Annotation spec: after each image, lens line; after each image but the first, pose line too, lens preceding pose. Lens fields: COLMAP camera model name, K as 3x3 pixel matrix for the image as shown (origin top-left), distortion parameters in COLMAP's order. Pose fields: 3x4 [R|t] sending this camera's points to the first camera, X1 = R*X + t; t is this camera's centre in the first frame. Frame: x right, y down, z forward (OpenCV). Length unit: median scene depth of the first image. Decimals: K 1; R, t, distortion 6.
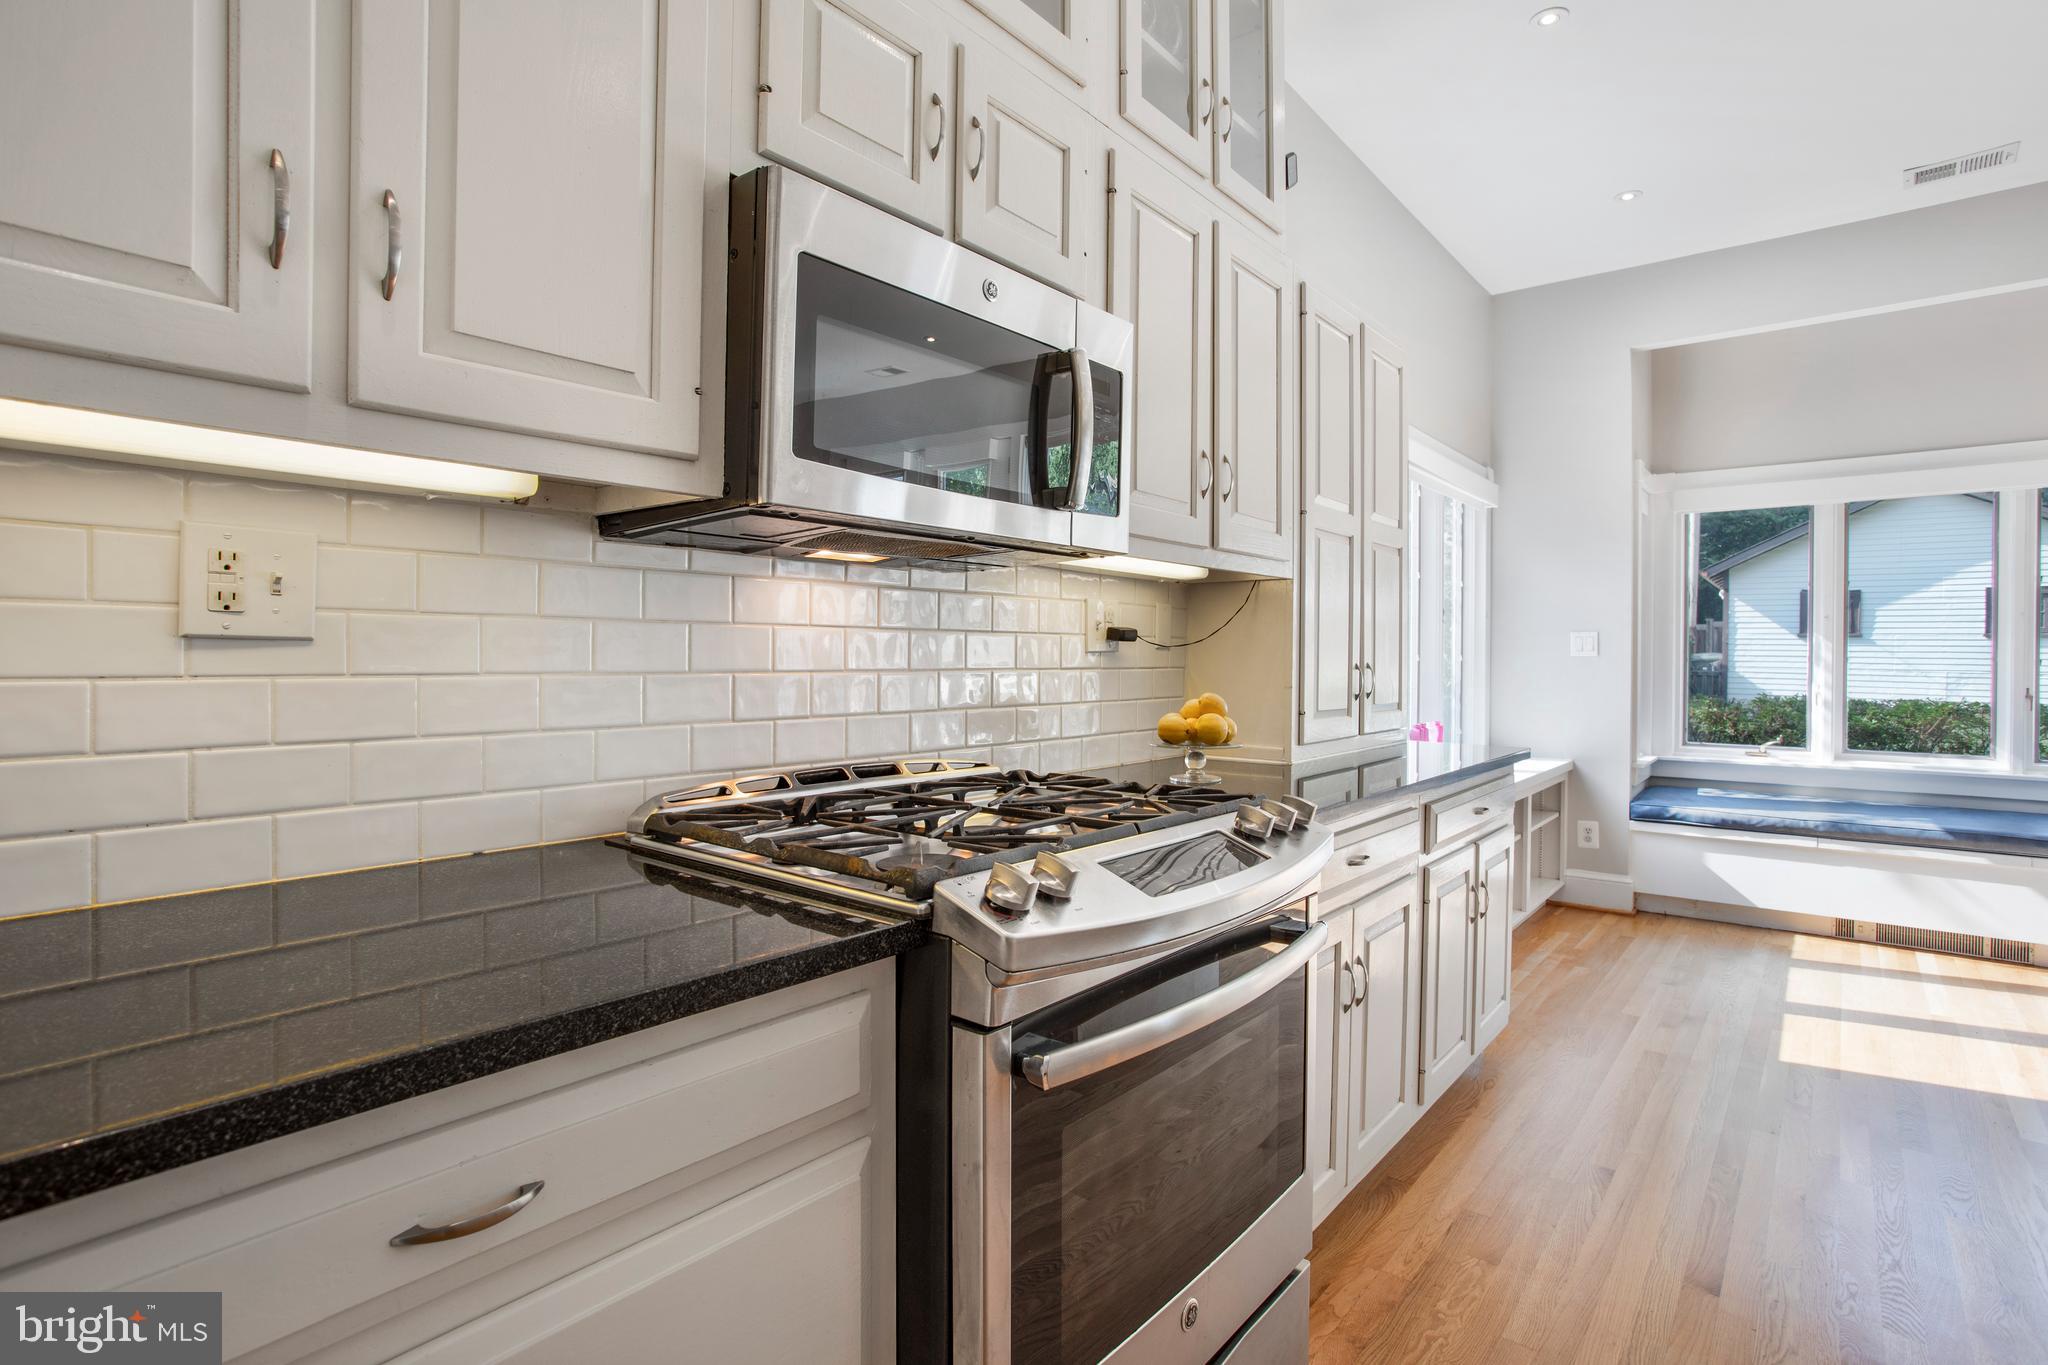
lens RADIAL K [[1009.1, 0, 1014.6], [0, 1009.1, 673.8], [0, 0, 1]] dist [-0.064542, 0.029591]
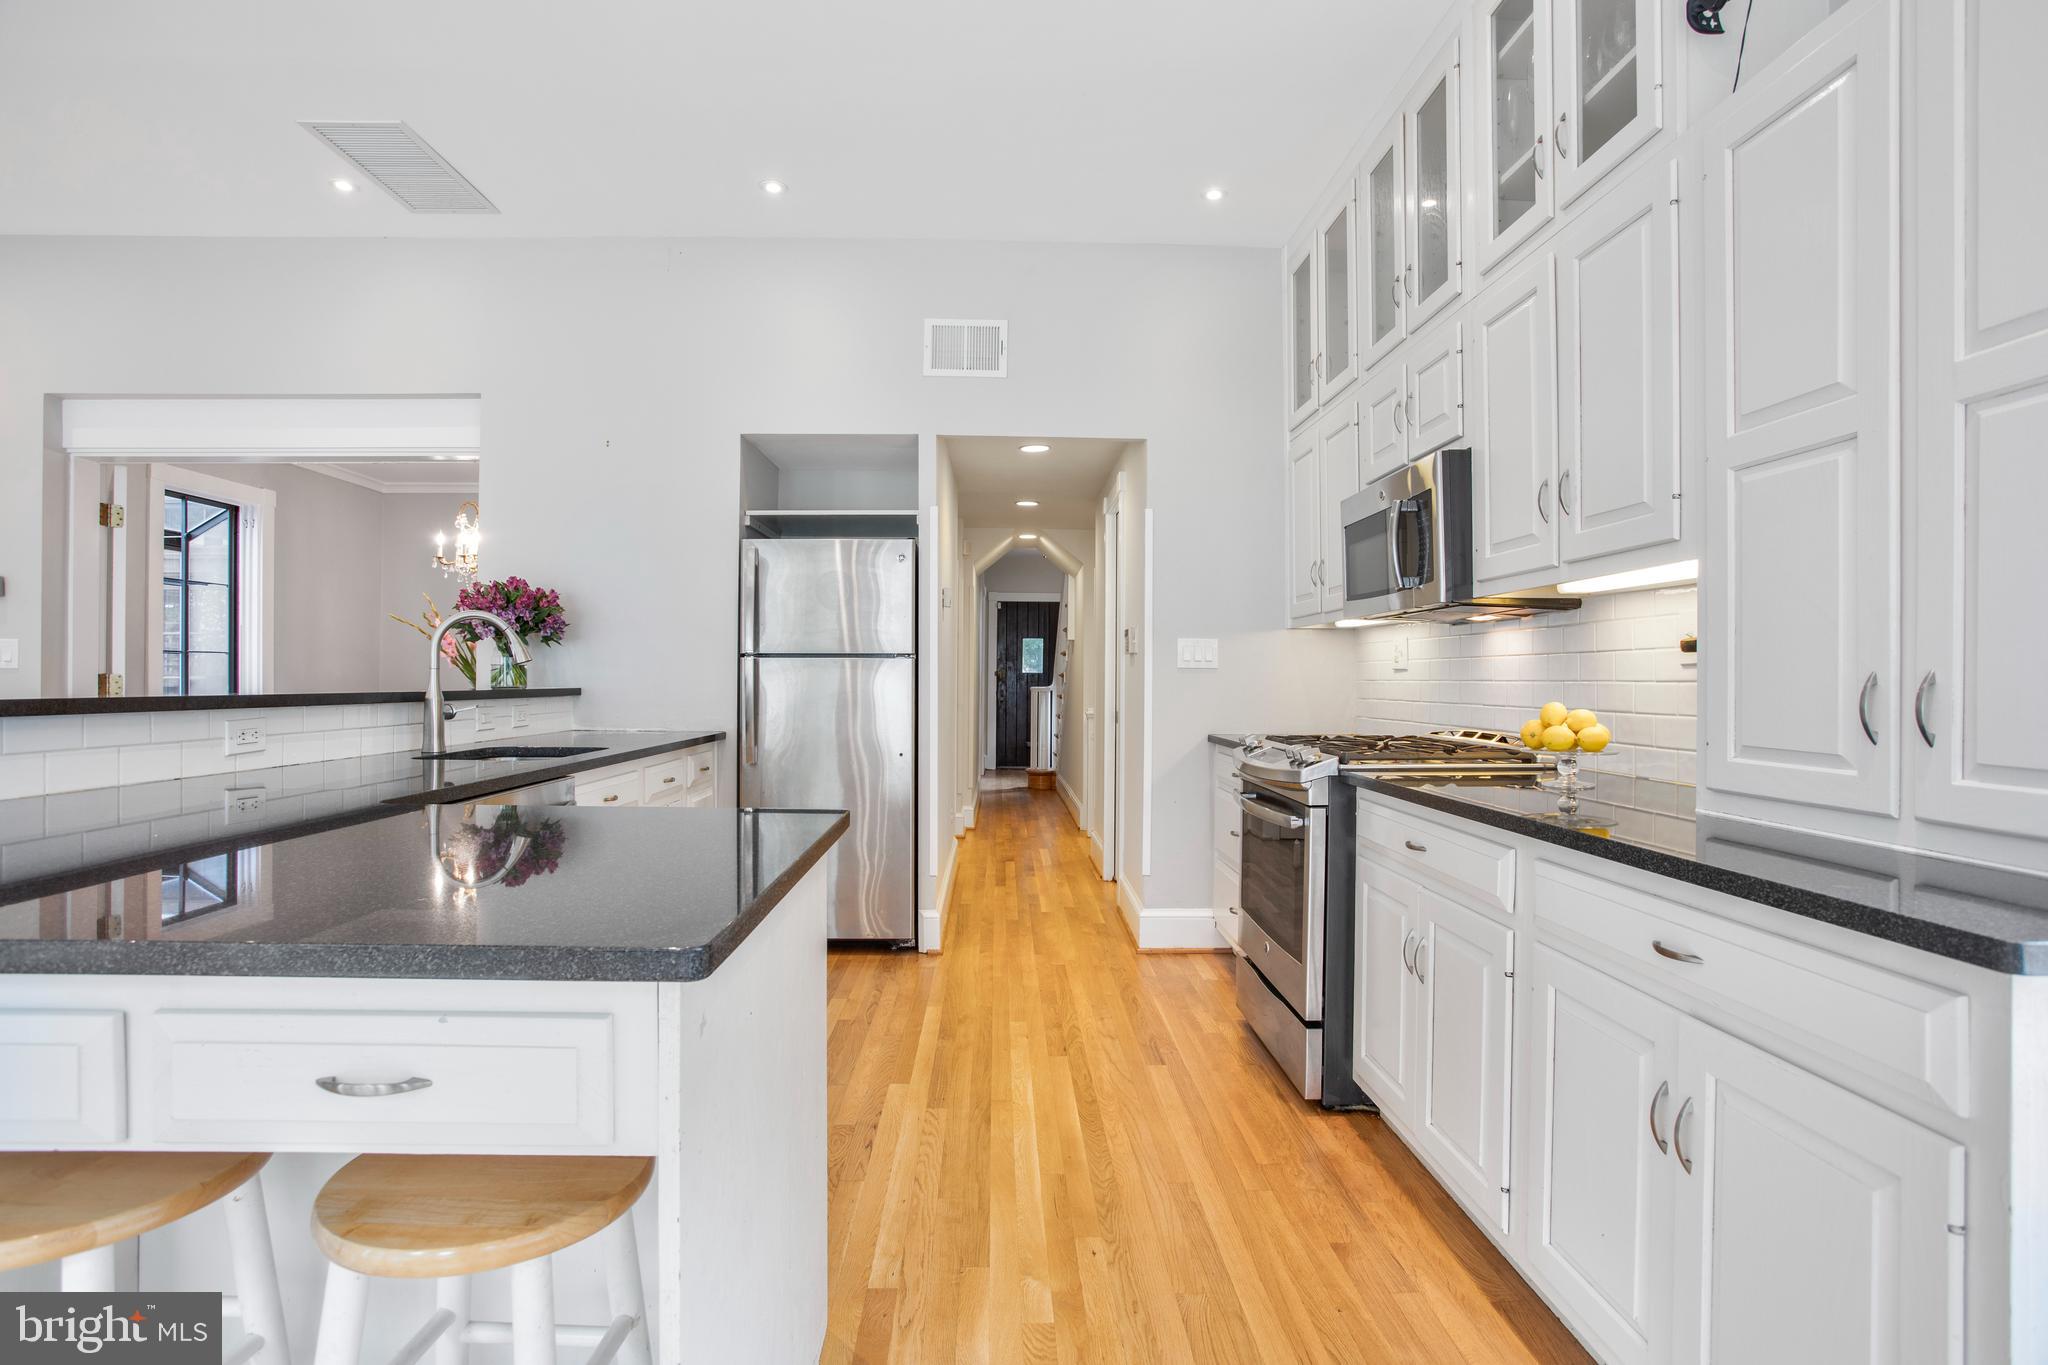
lens RADIAL K [[1009.1, 0, 1014.6], [0, 1009.1, 673.8], [0, 0, 1]] dist [-0.064542, 0.029591]
pose [[-0.755148, -0.015499, -0.655371, 1.256623], [-0.024241, 0.999697, 0.004290, -0.000627], [0.655106, 0.019126, -0.755295, 1.363492]]
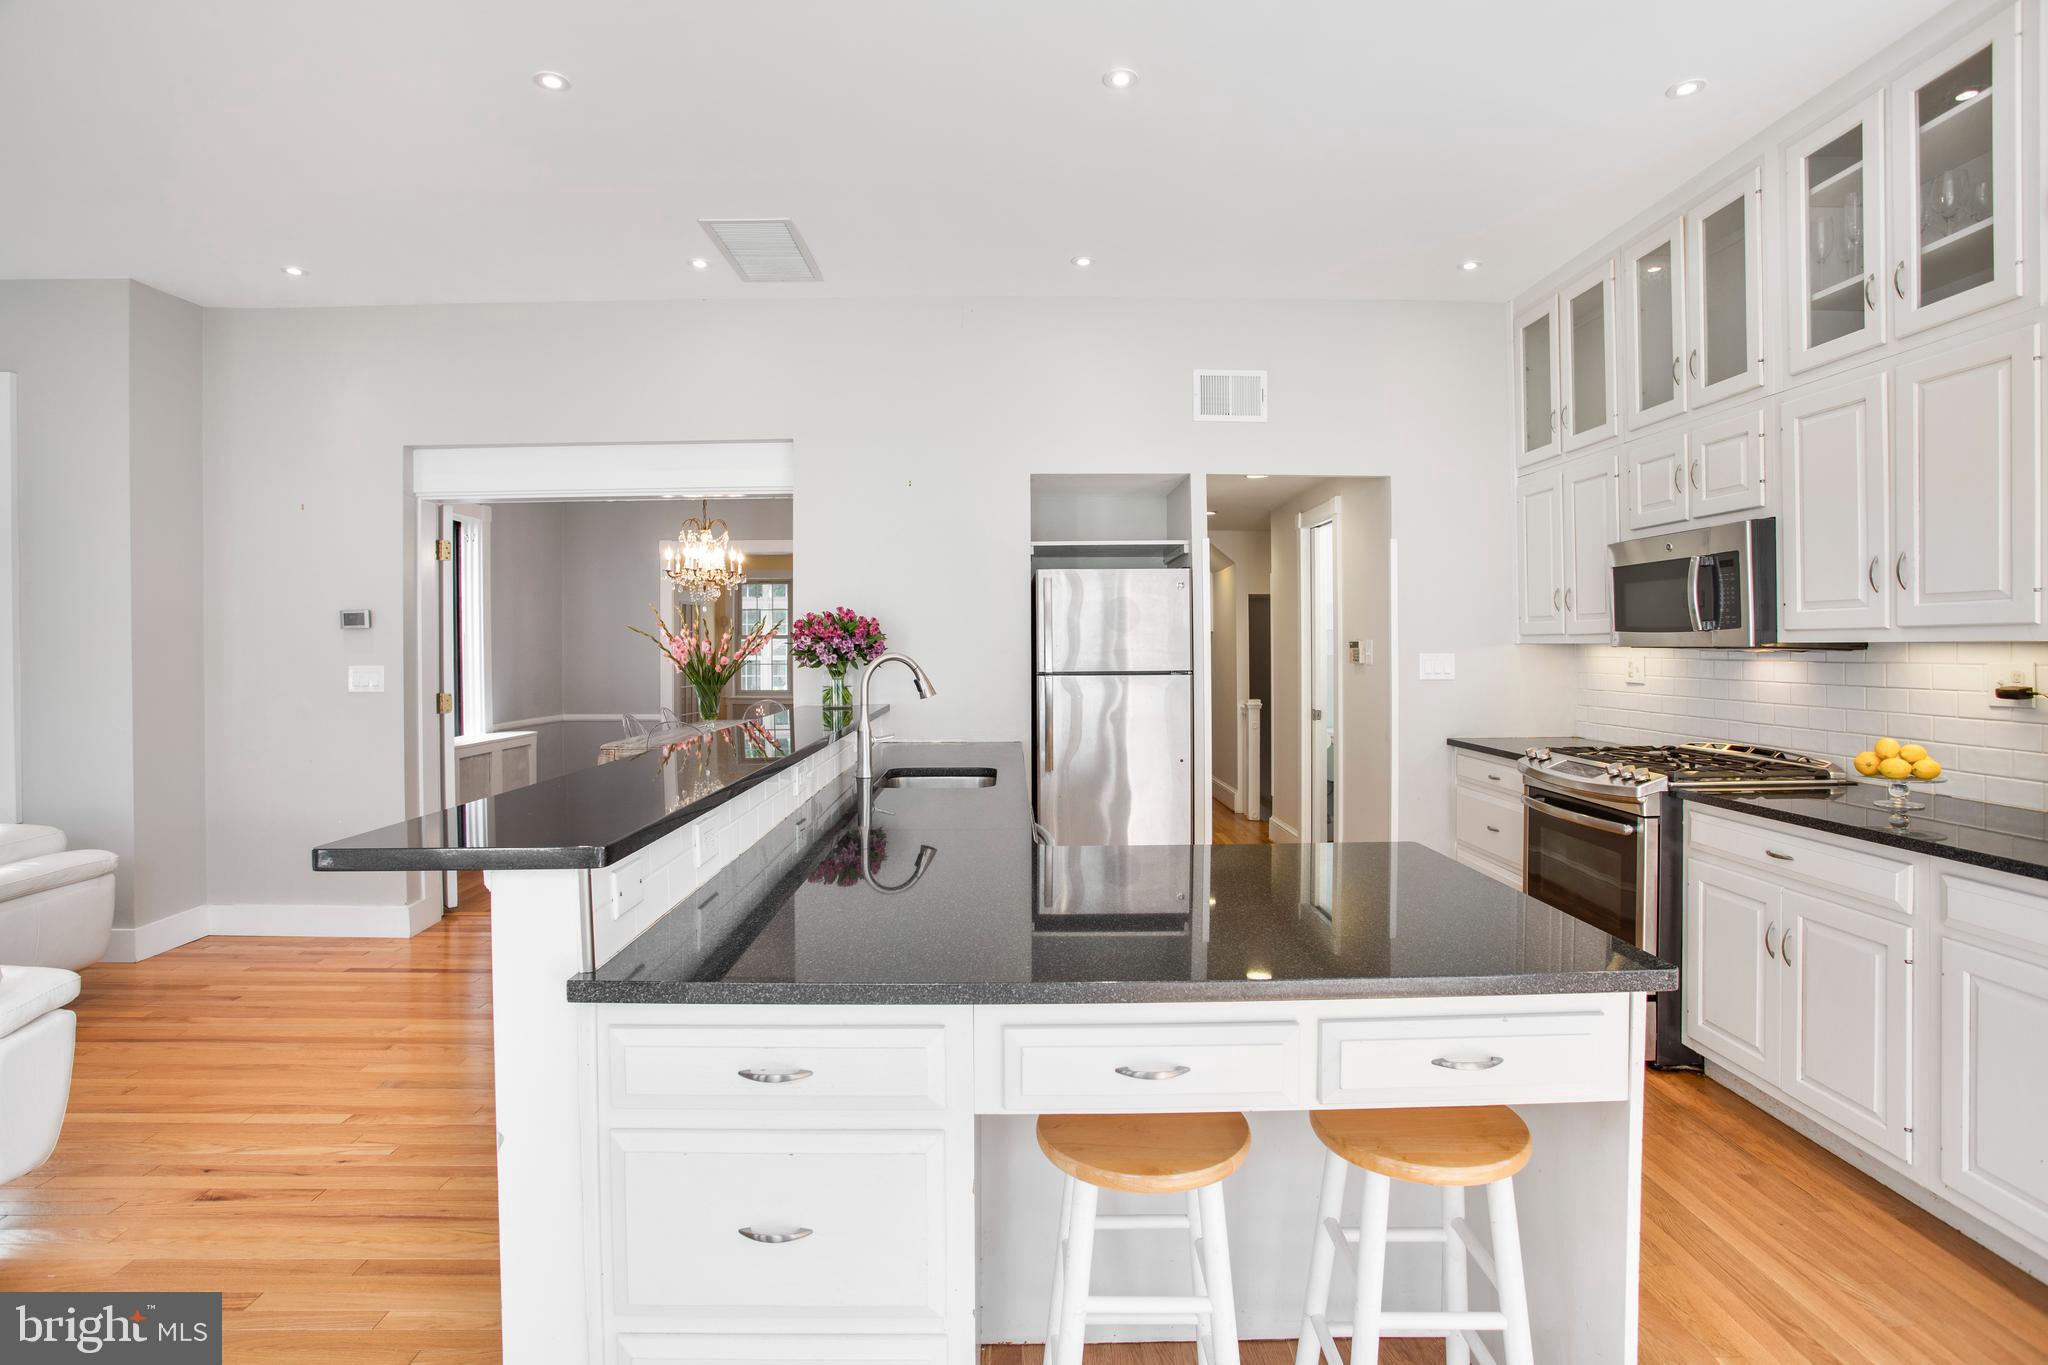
lens RADIAL K [[1013.2, 0, 1020.6], [0, 1013.2, 652.8], [0, 0, 1]] dist [-0.059819, 0.029342]
pose [[-0.760401, 0.001746, -0.649451, 1.820296], [-0.012701, 0.999765, 0.017560, -0.096788], [0.649329, 0.021601, -0.760201, 1.195564]]
